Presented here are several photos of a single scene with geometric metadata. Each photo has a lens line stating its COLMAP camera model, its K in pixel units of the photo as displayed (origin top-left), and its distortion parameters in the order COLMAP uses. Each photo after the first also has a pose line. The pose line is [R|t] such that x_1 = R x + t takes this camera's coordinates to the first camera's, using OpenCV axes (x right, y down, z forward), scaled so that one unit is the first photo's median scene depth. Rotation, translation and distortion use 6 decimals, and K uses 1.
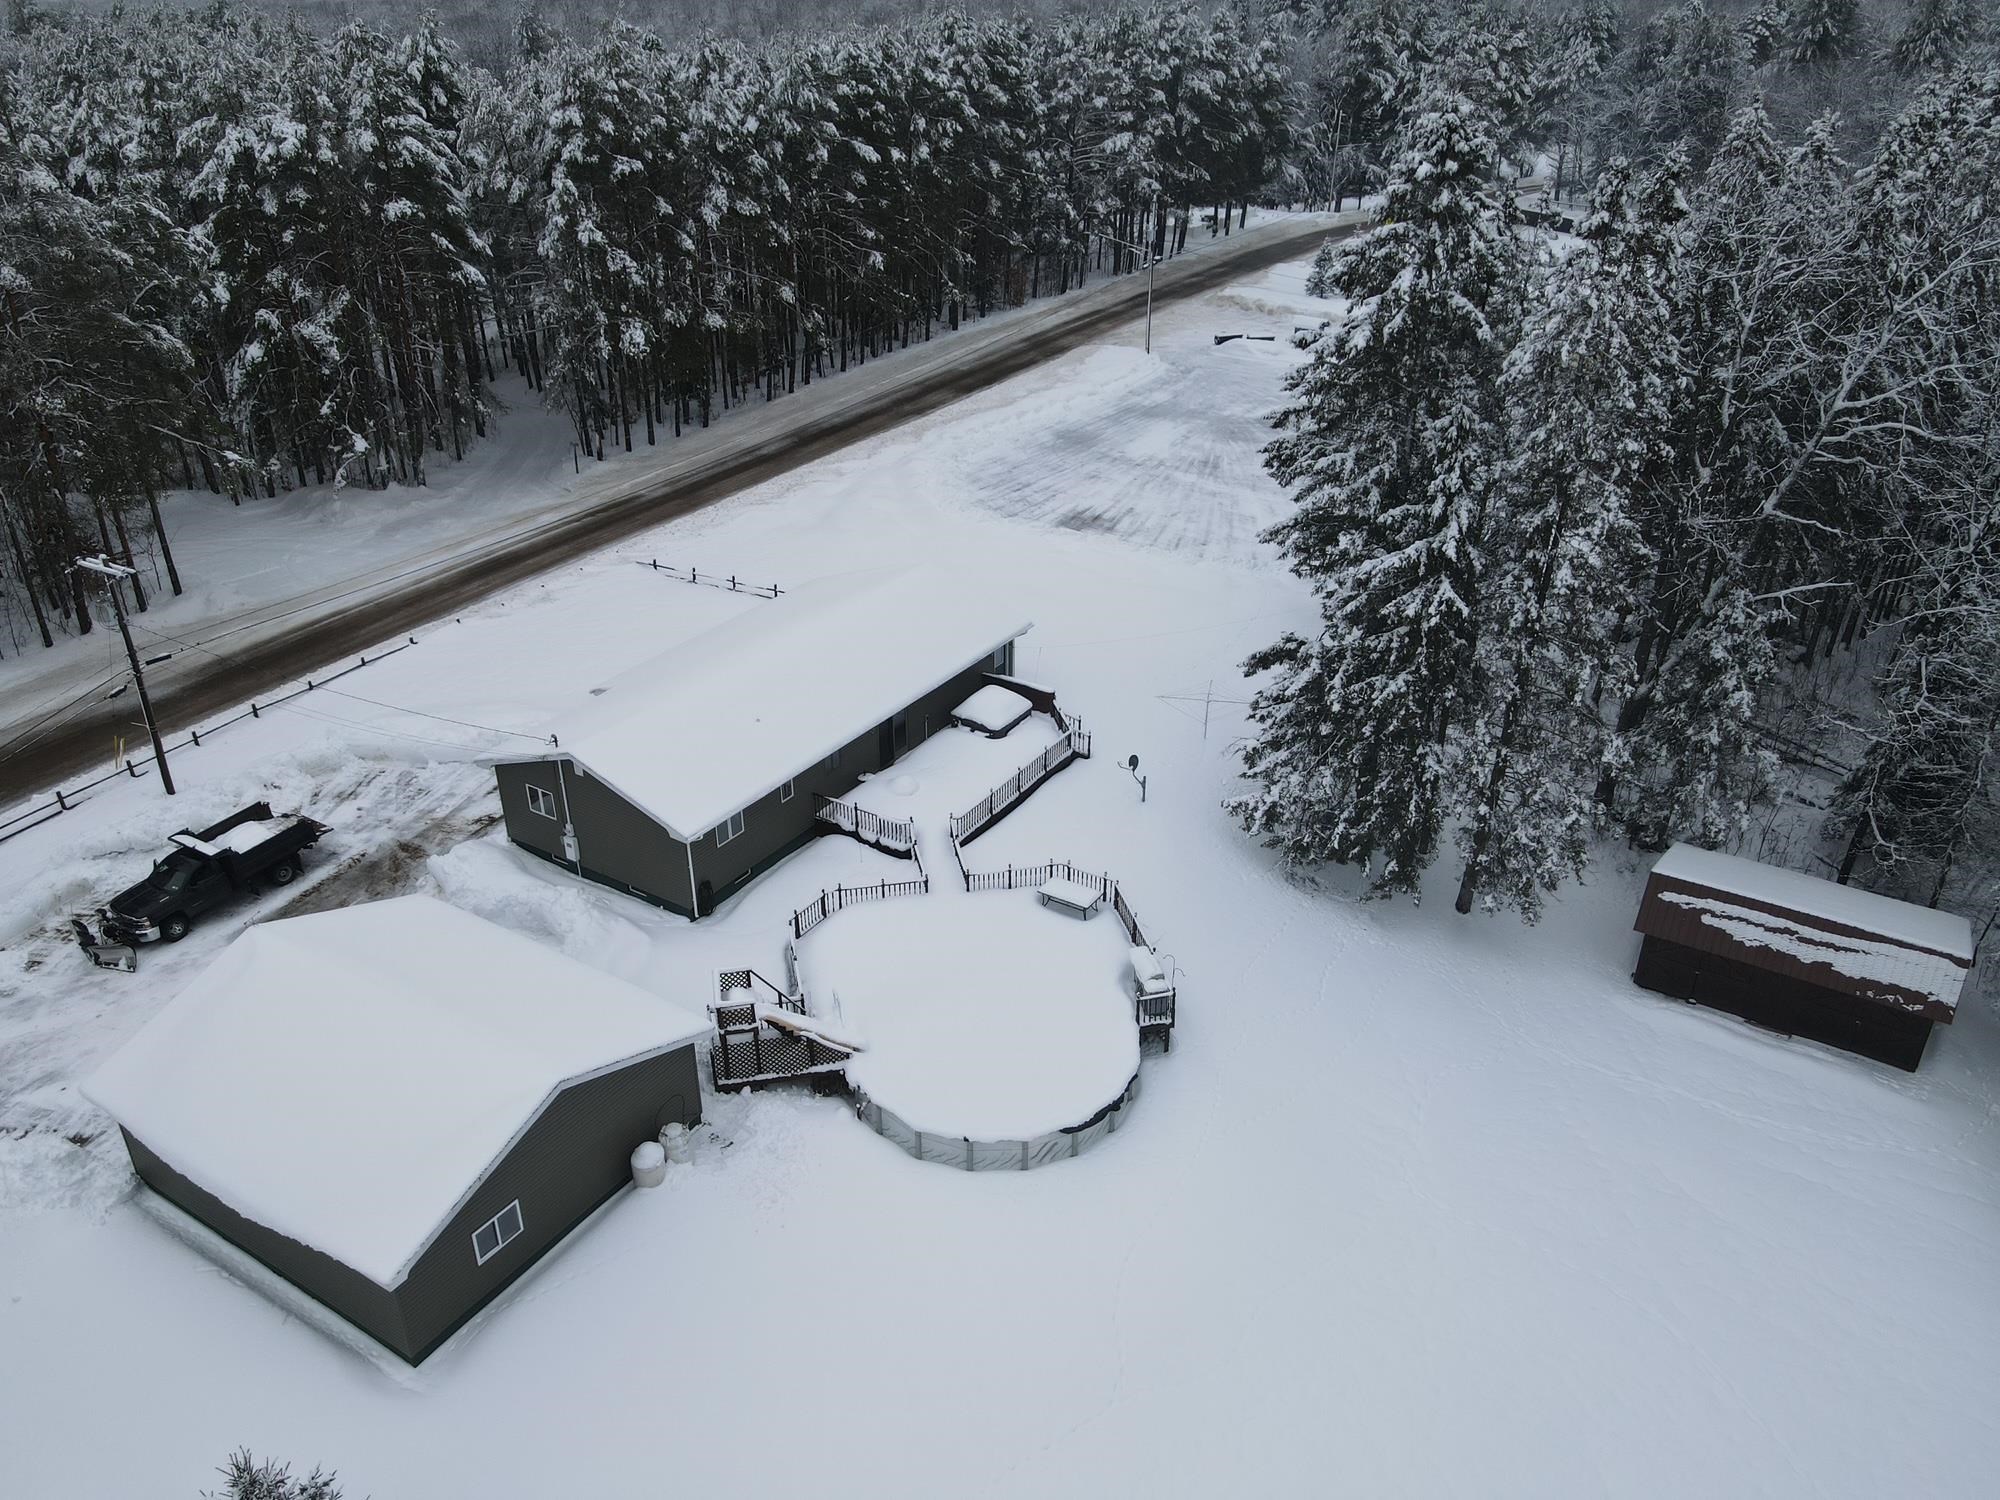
lens RADIAL K [[1466.1, 0, 991.2], [0, 1466.1, 755.6], [0, 0, 1]] dist [0.011773, 0.010957]
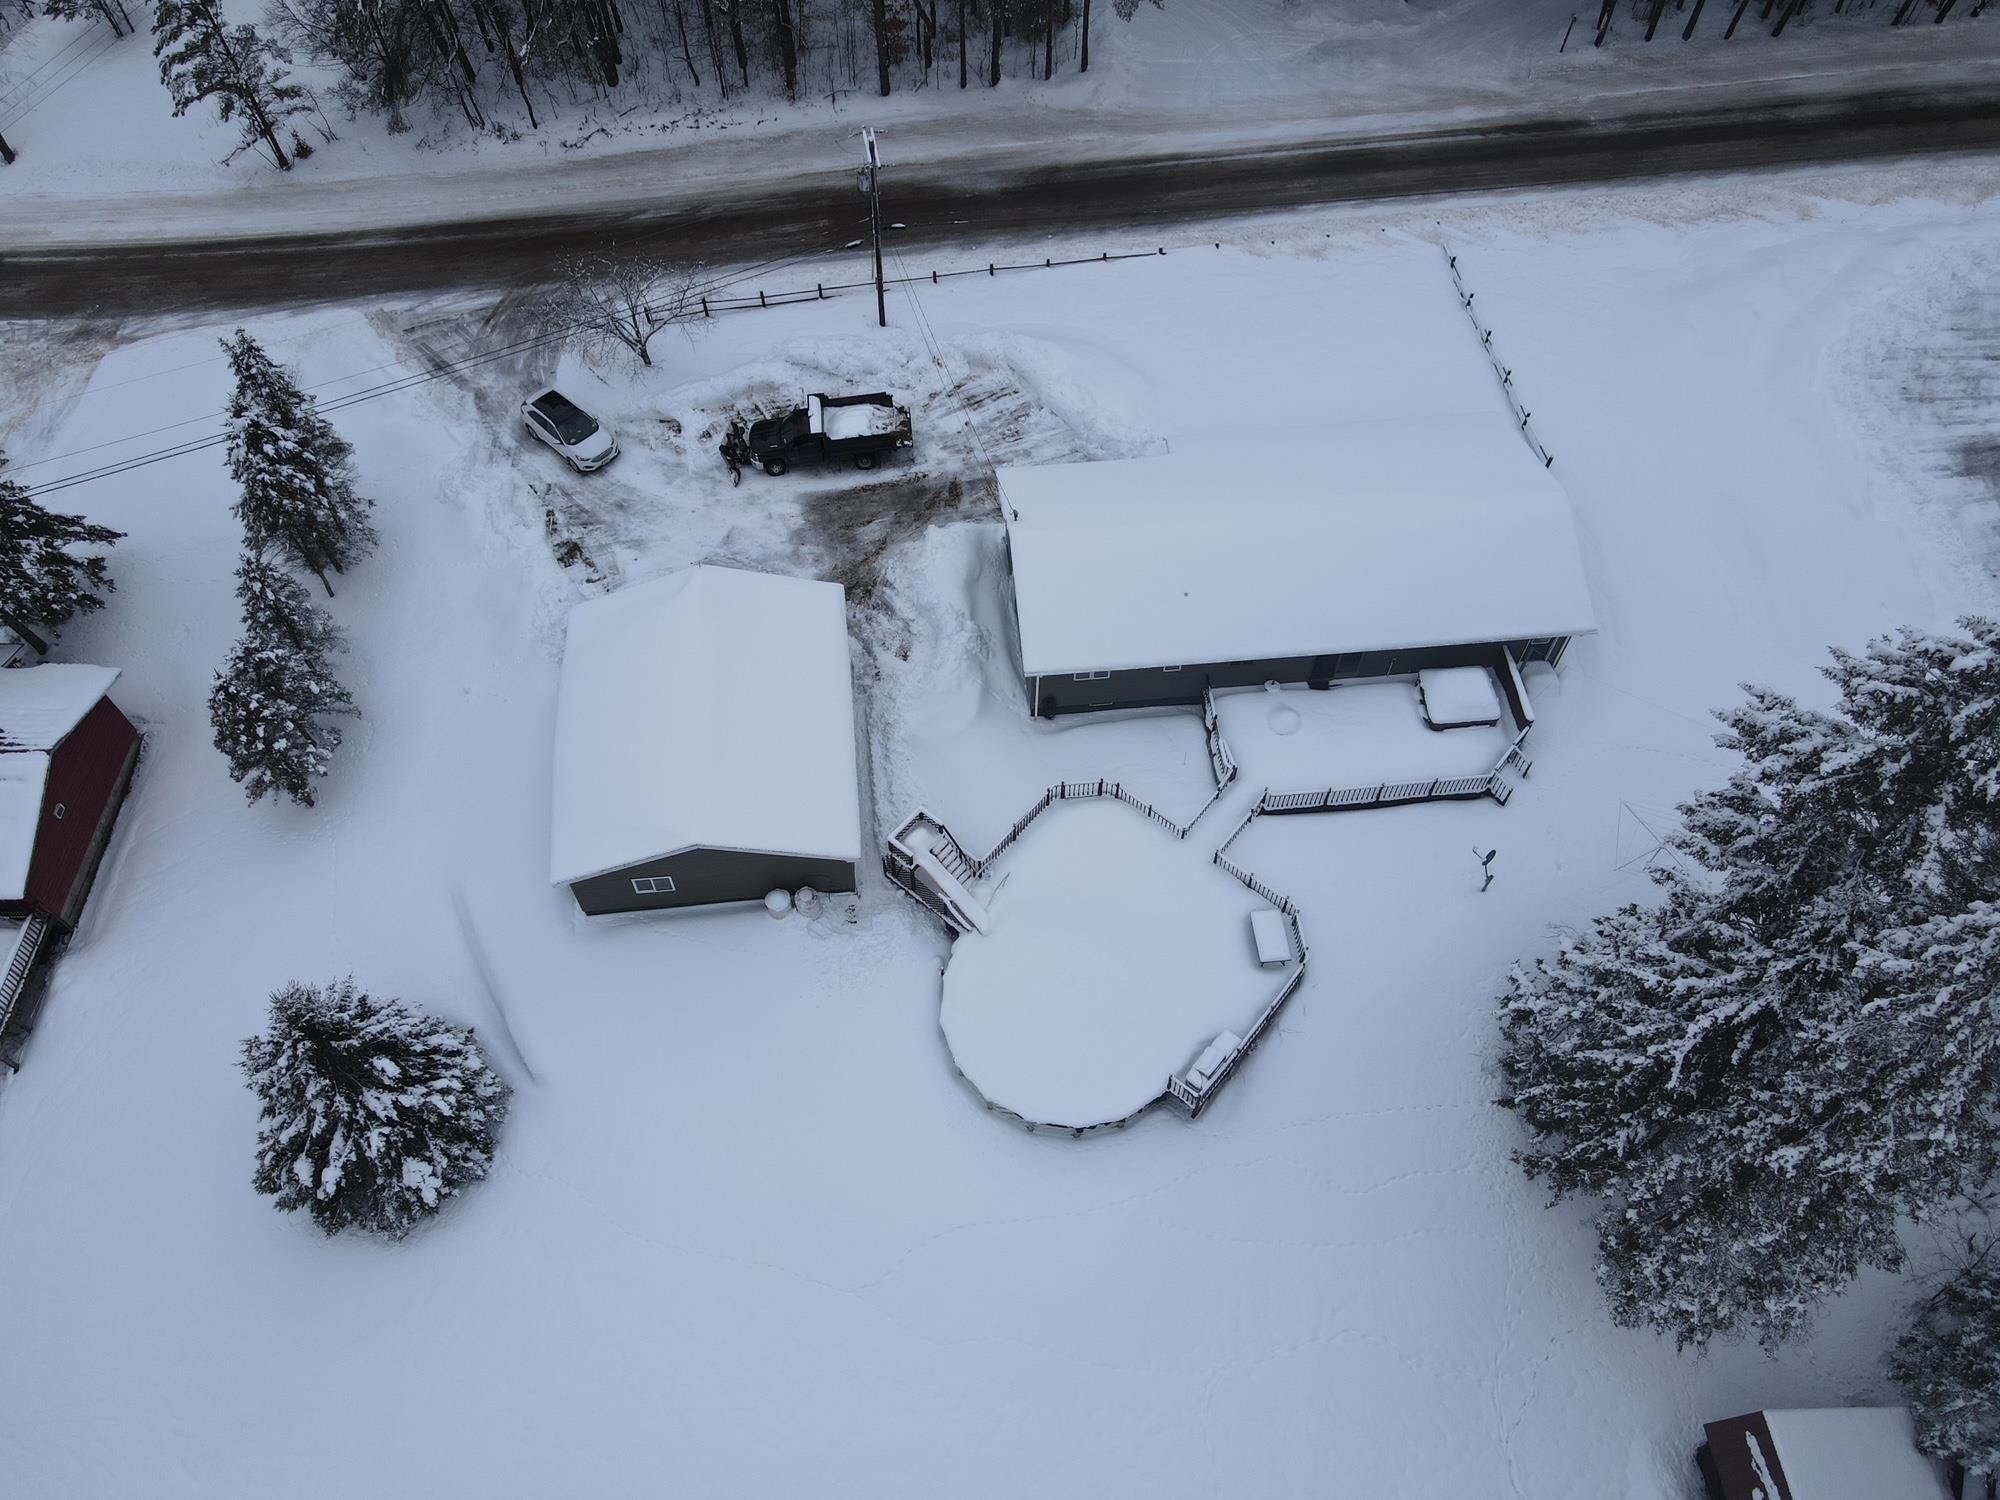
lens RADIAL K [[1466.1, 0, 991.2], [0, 1466.1, 755.6], [0, 0, 1]] dist [0.011773, 0.010957]
pose [[0.618634, 0.655984, -0.432409, 0.274113], [-0.366207, 0.727671, 0.579989, -0.485525], [0.695115, -0.200450, 0.690387, 0.169888]]
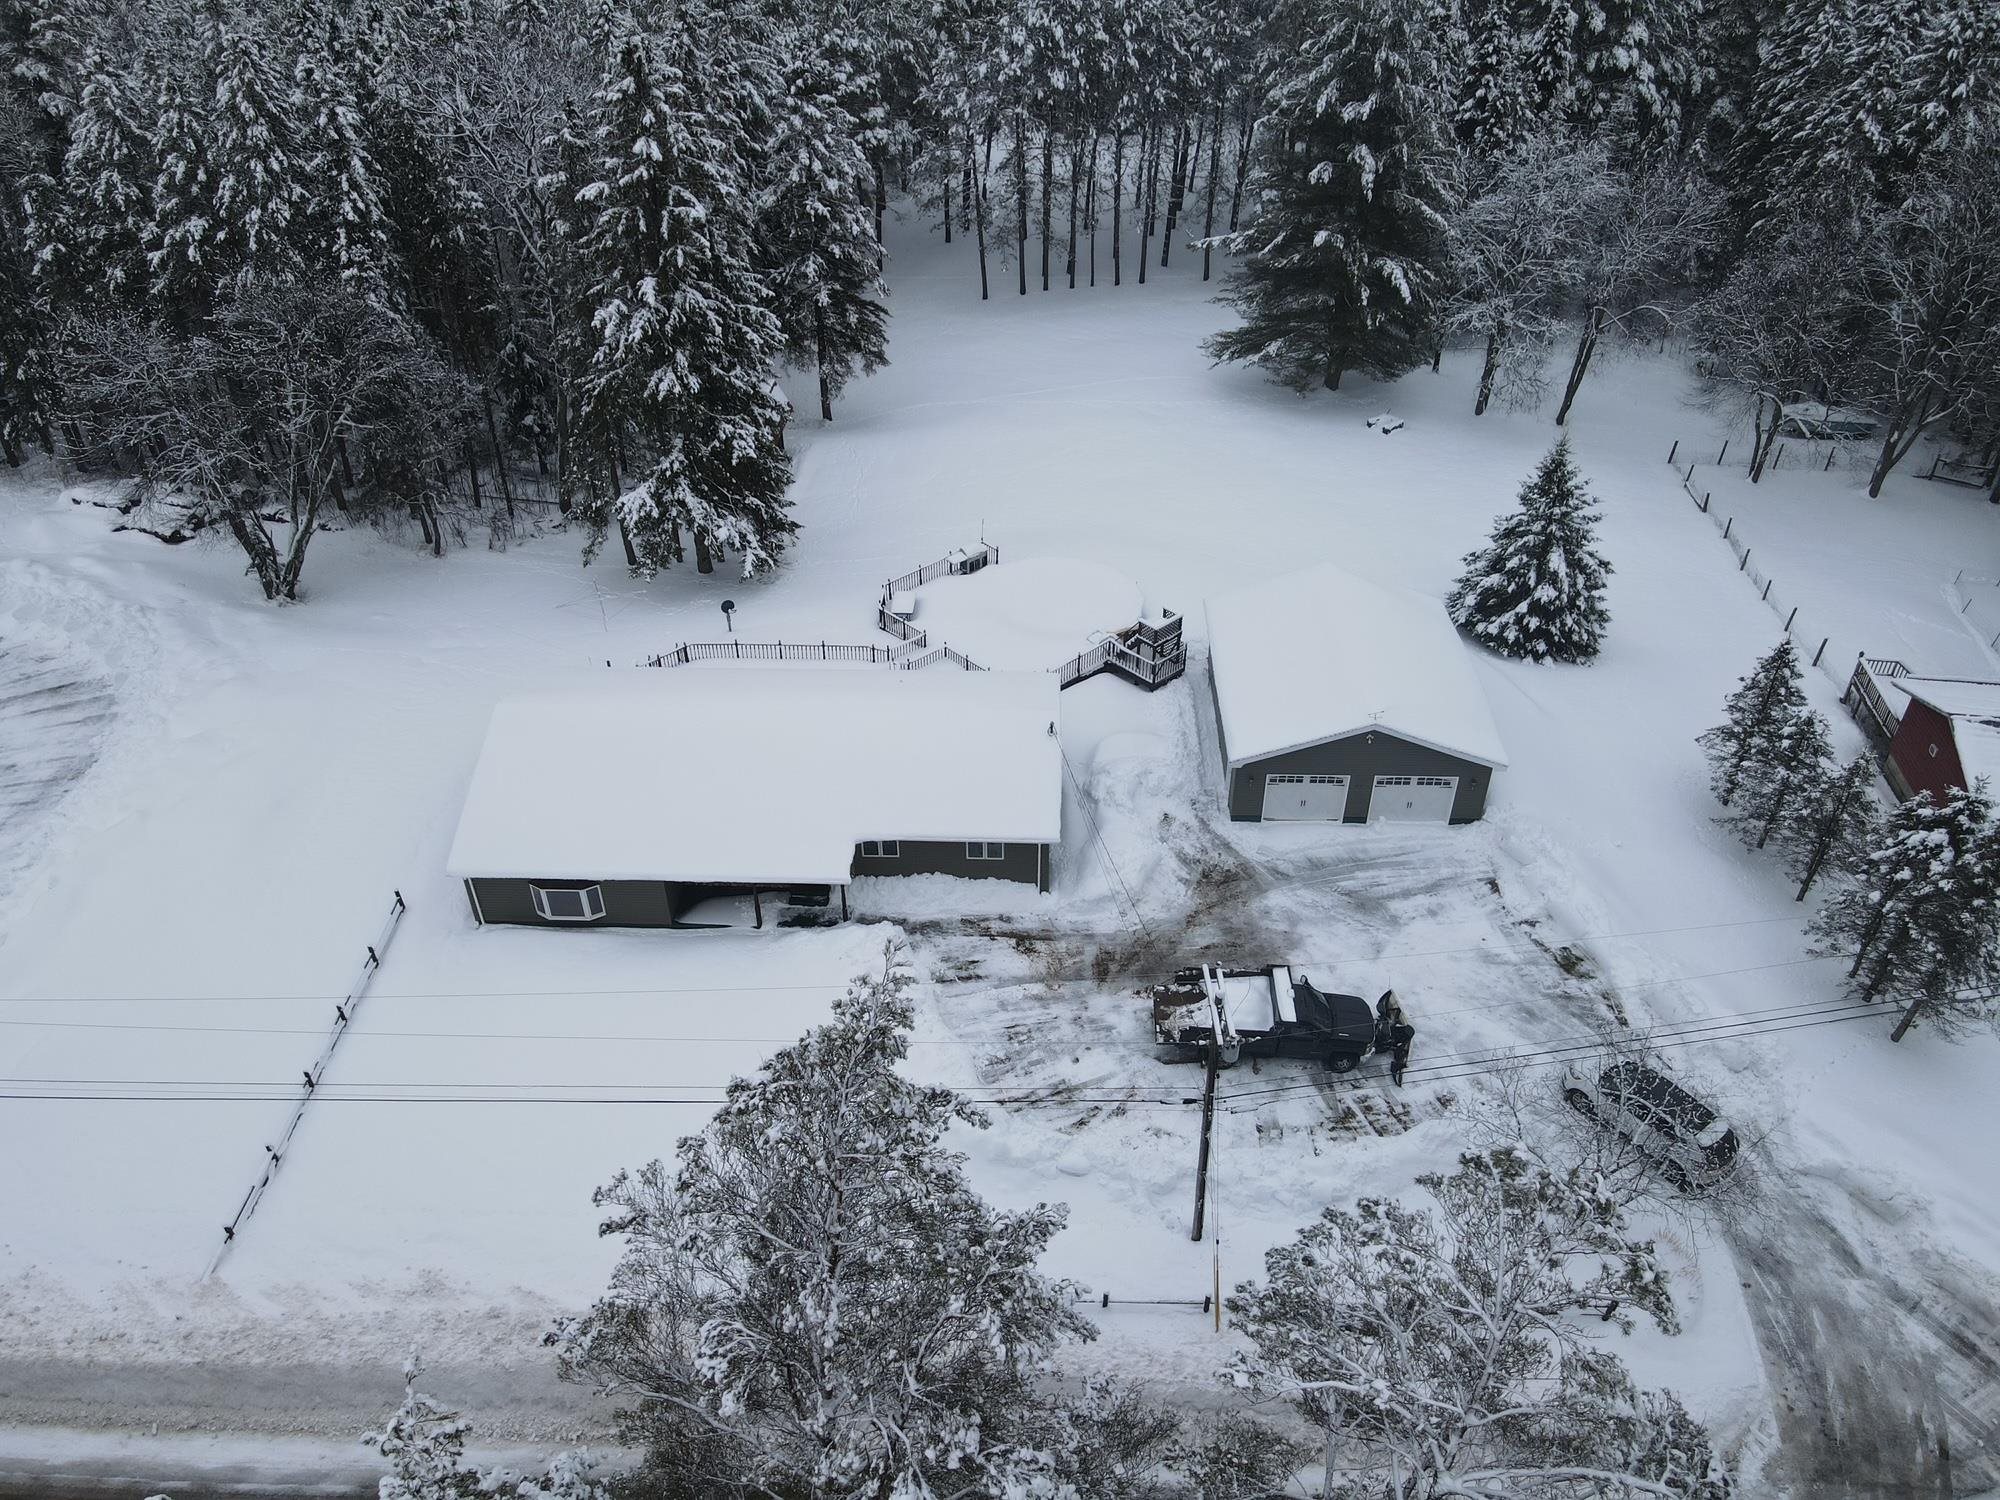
lens RADIAL K [[1466.1, 0, 991.2], [0, 1466.1, 755.6], [0, 0, 1]] dist [0.011773, 0.010957]
pose [[-0.504613, -0.499808, 0.703958, -0.975139], [0.417373, 0.572543, 0.705687, -0.726273], [-0.755755, 0.649912, -0.080307, 1.060560]]
